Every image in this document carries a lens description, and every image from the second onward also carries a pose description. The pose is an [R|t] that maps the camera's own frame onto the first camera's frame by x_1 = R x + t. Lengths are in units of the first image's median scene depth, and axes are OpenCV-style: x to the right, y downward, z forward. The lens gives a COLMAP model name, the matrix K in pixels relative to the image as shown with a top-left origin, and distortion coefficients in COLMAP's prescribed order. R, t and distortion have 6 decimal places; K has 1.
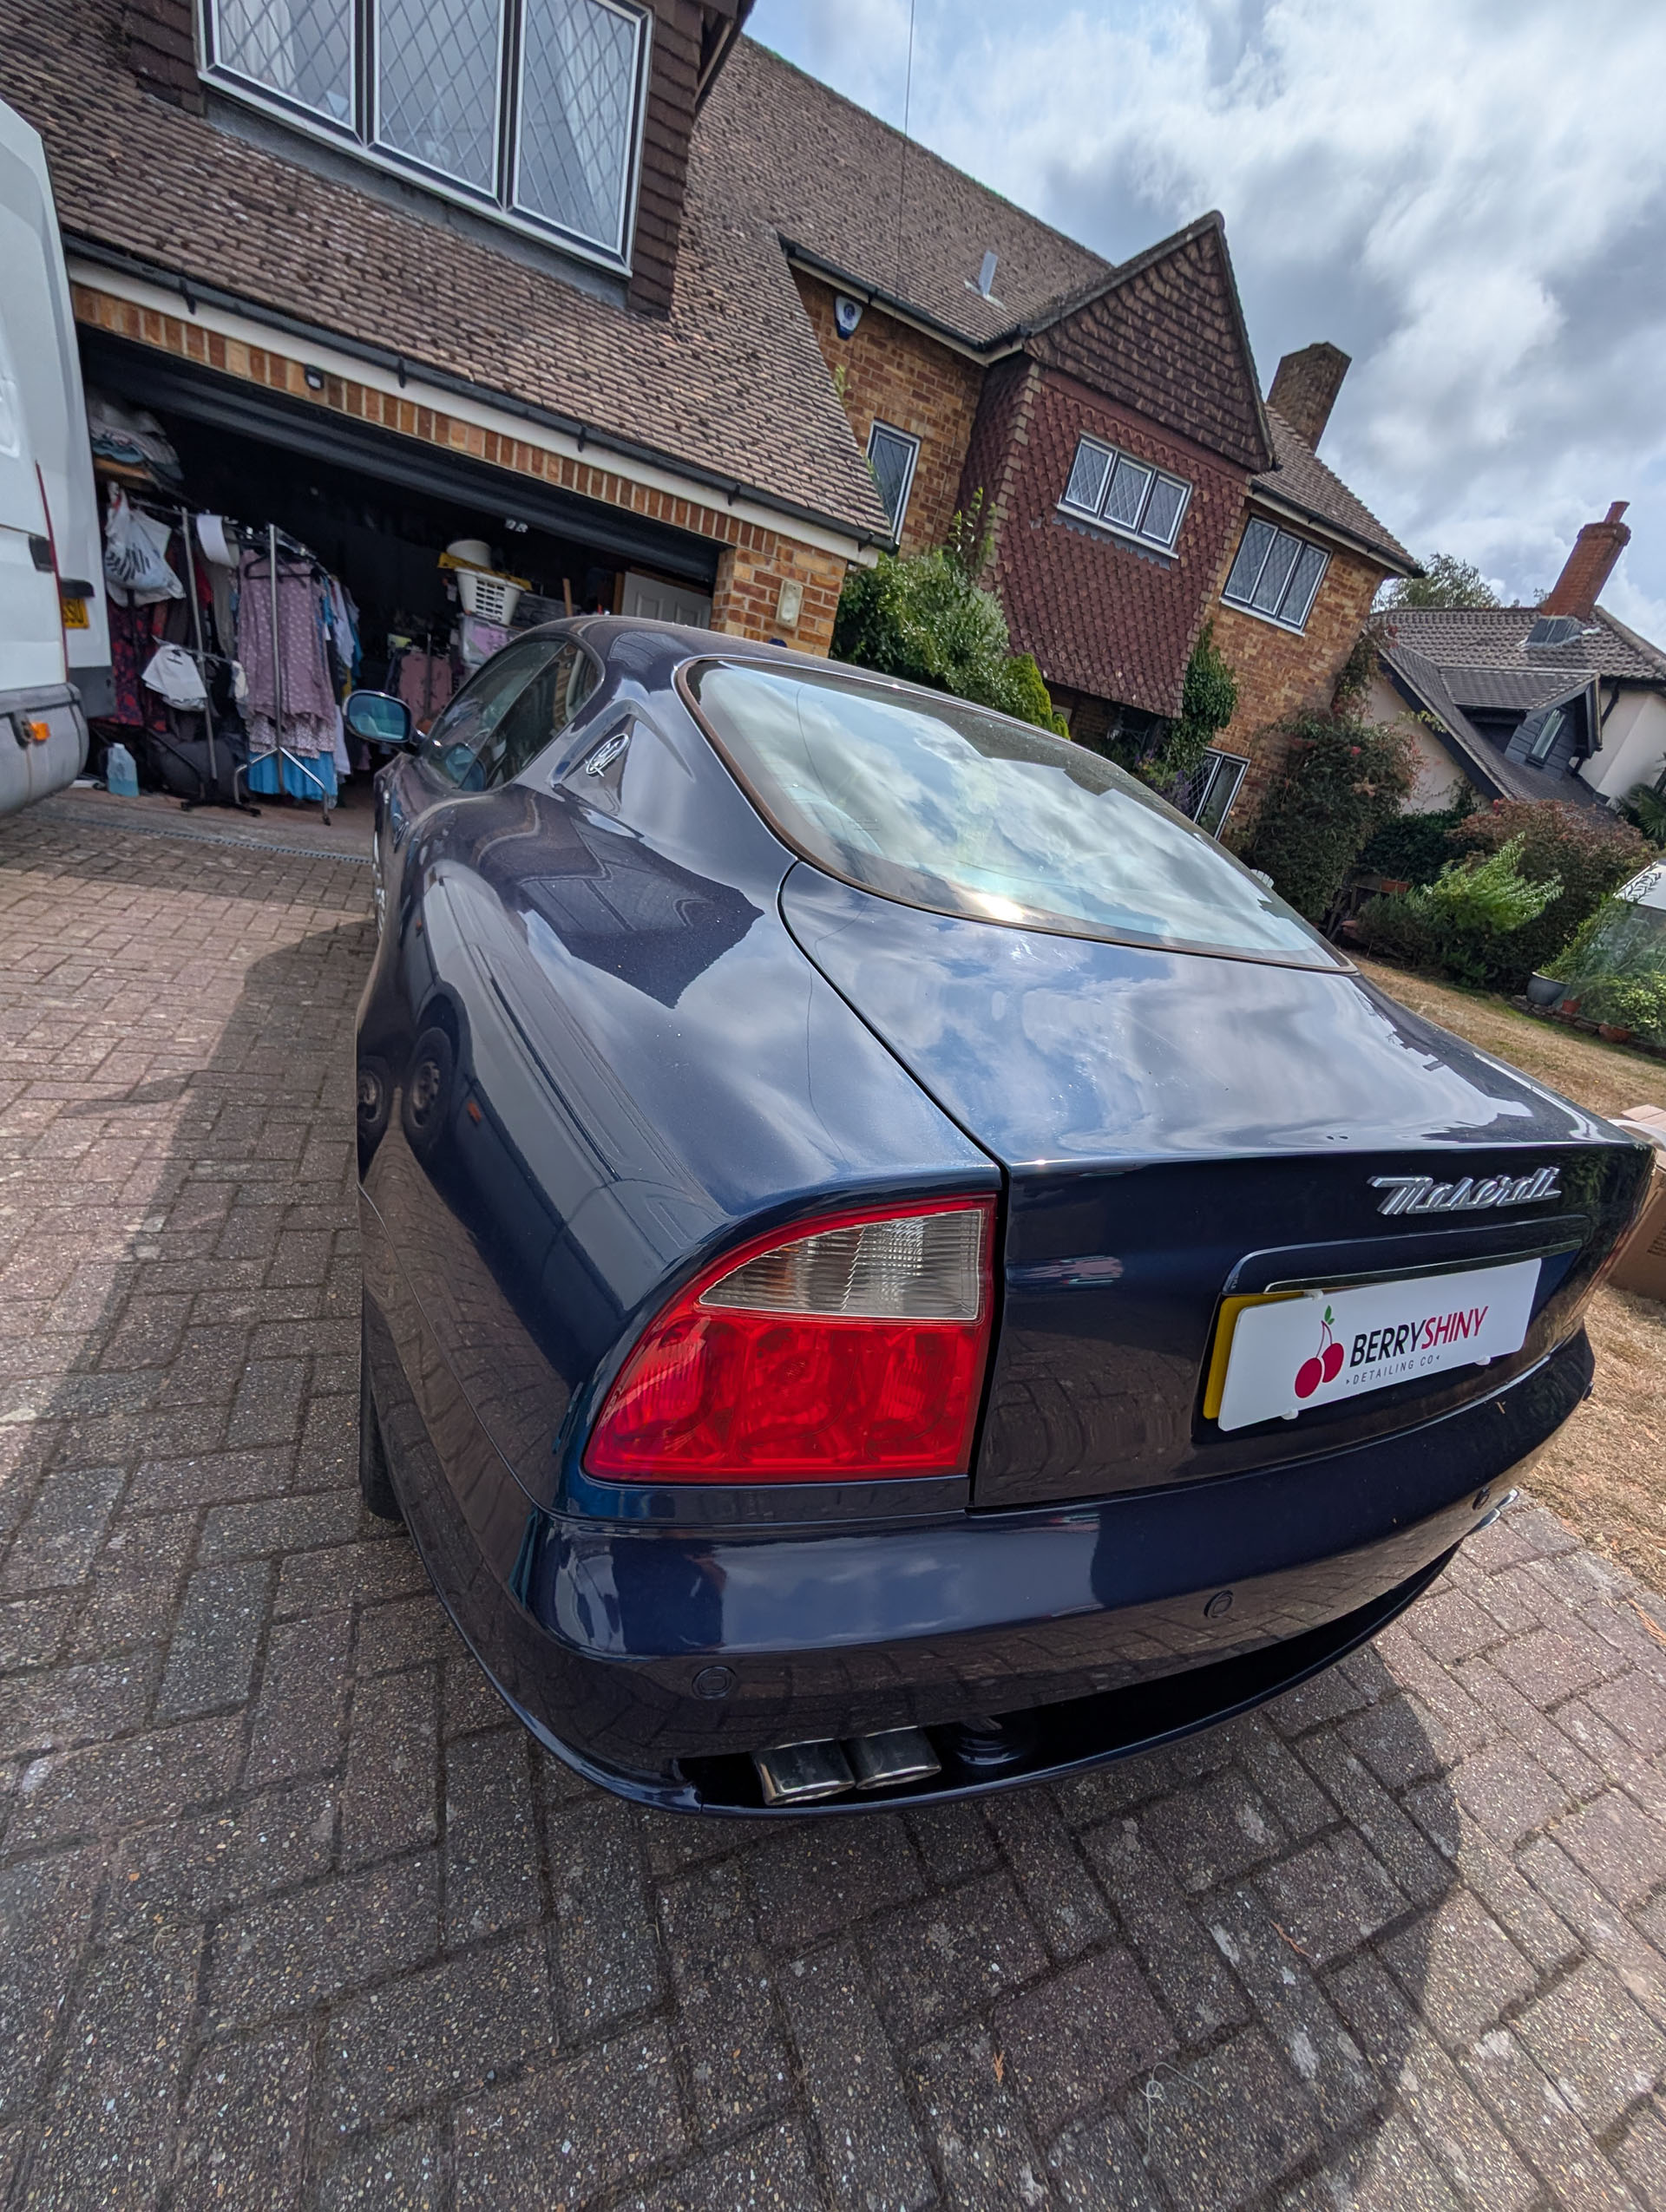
lens RADIAL K [[823.8, 0, 832.9], [0, 823.8, 1082.2], [0, 0, 1]] dist [0.007281, -0.000052]
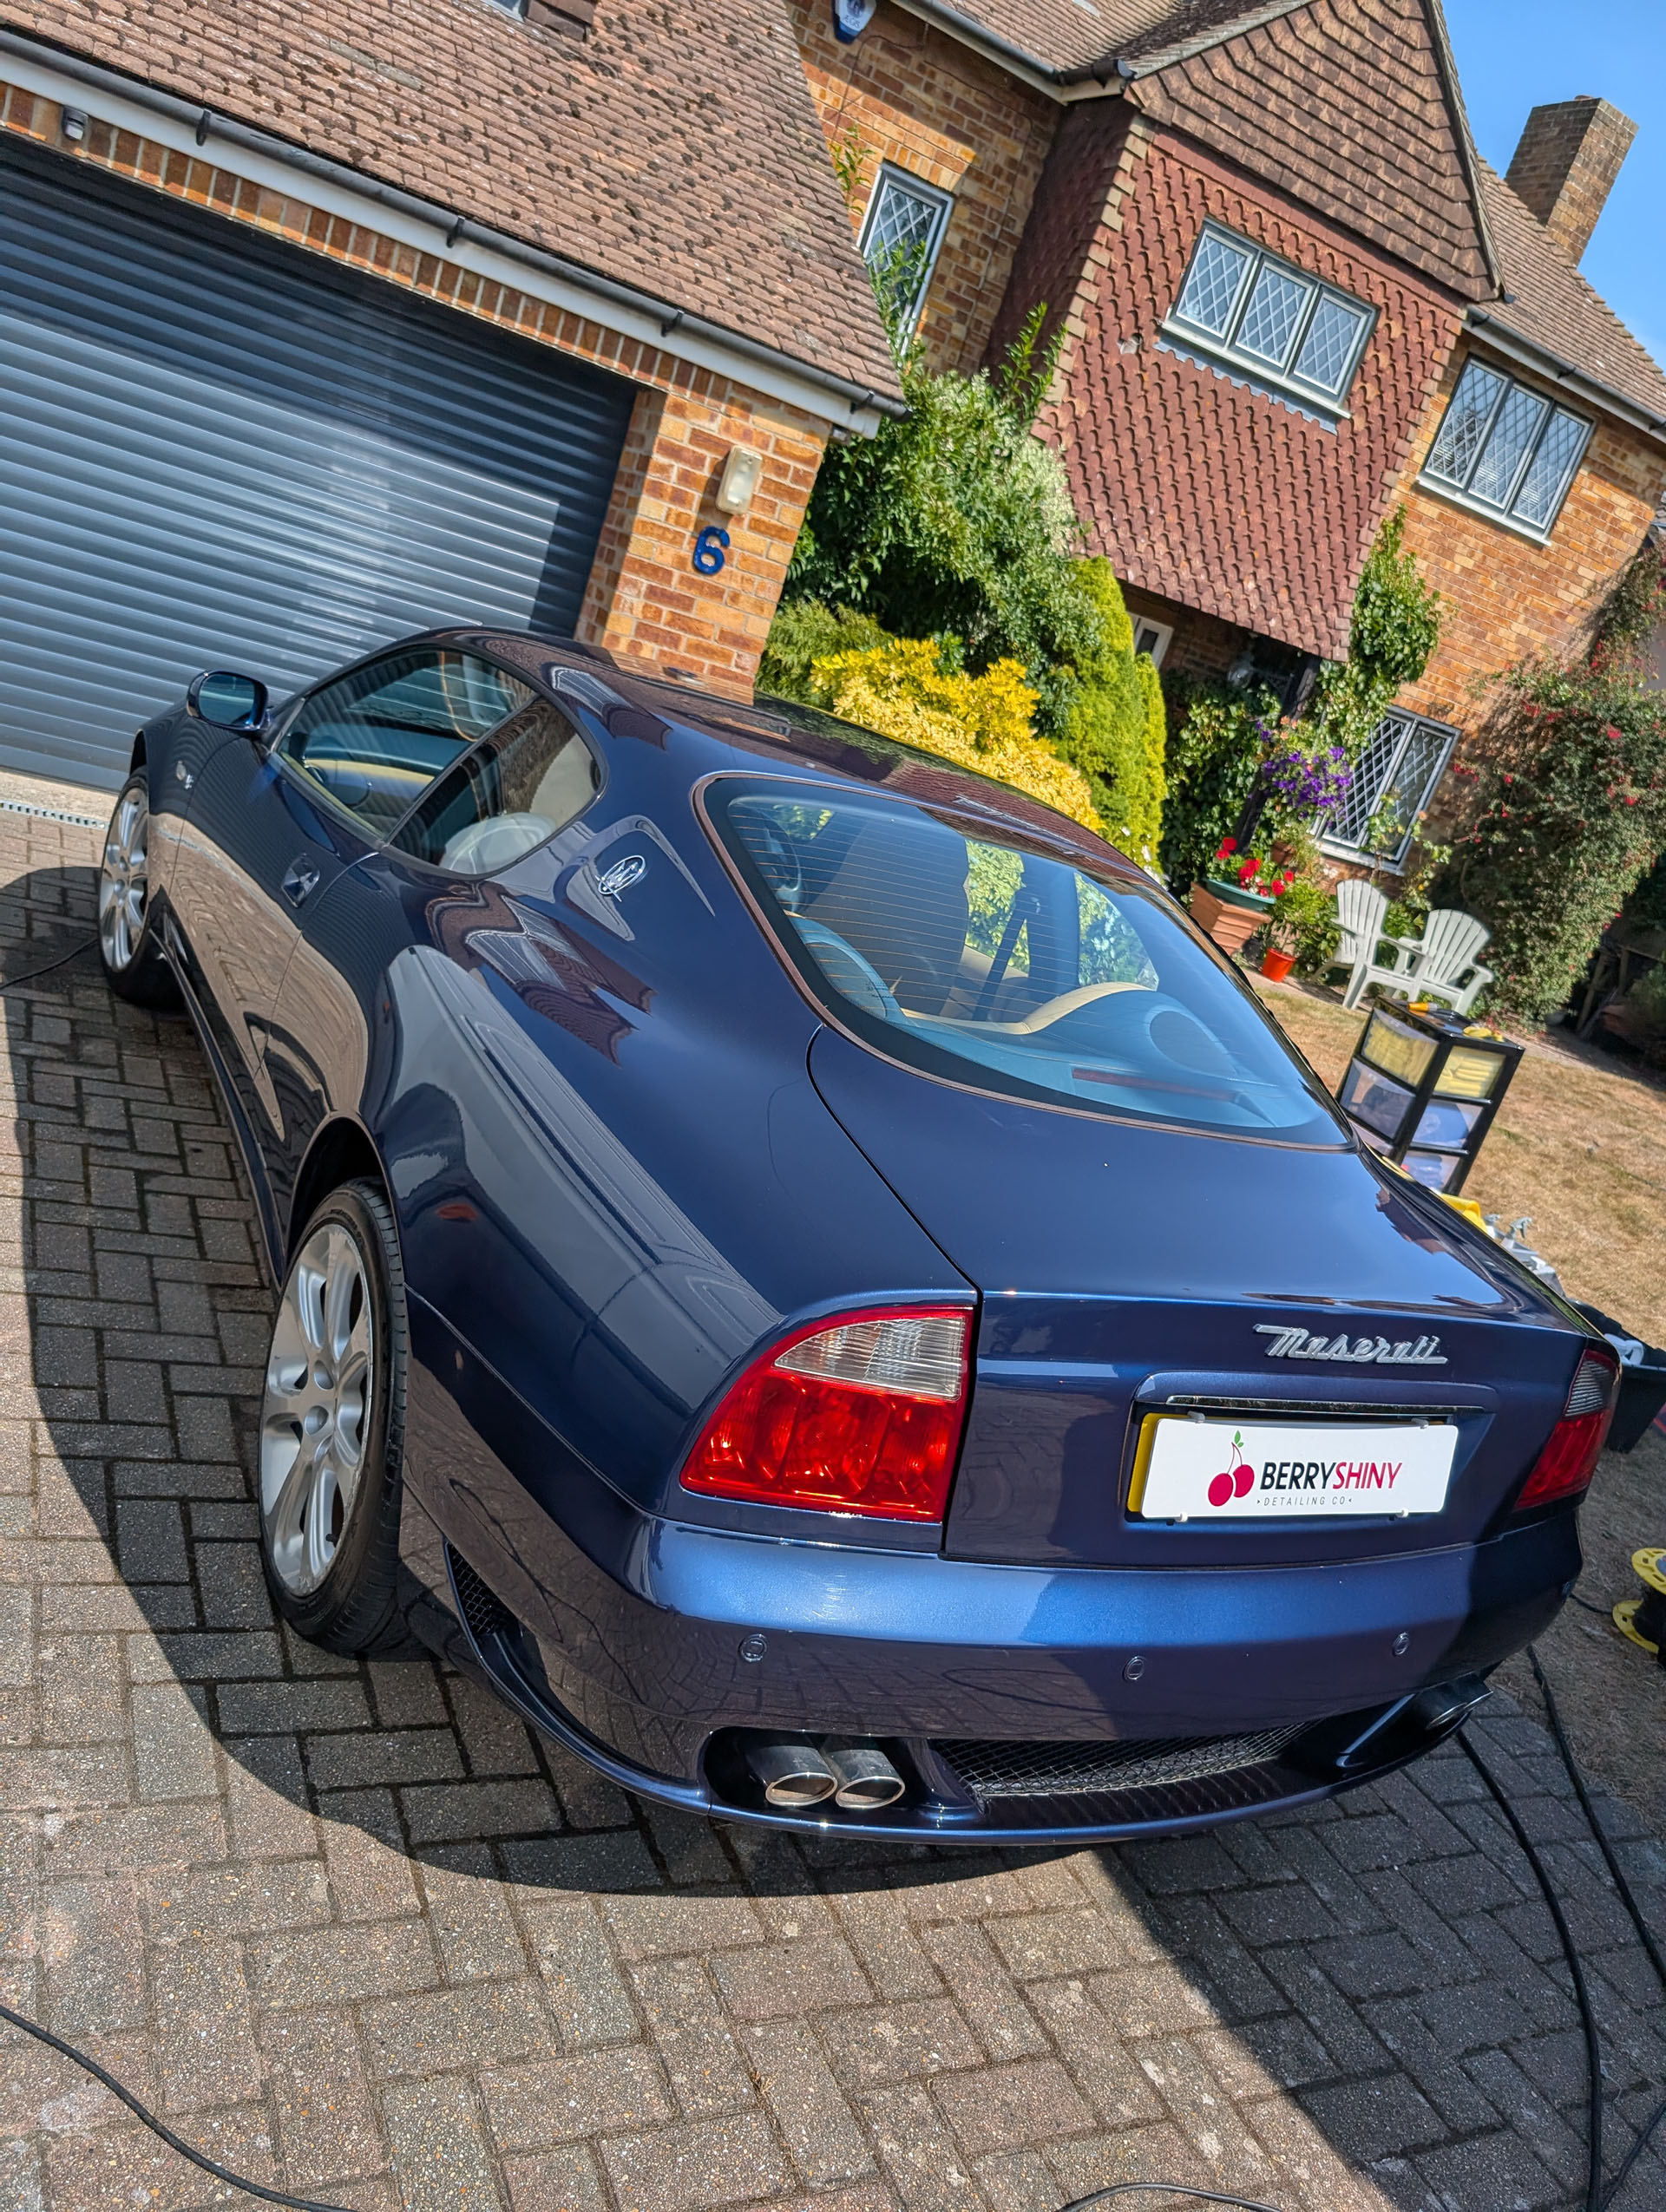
lens RADIAL K [[1635.0, 0, 833.0], [0, 1635.0, 1106.0], [0, 0, 1]] dist [0.005905, 0.000042]
pose [[0.994195, 0.075126, 0.077022, -0.041173], [-0.069597, 0.994965, -0.072123, 0.000406], [-0.082052, 0.066344, 0.994417, -0.252923]]
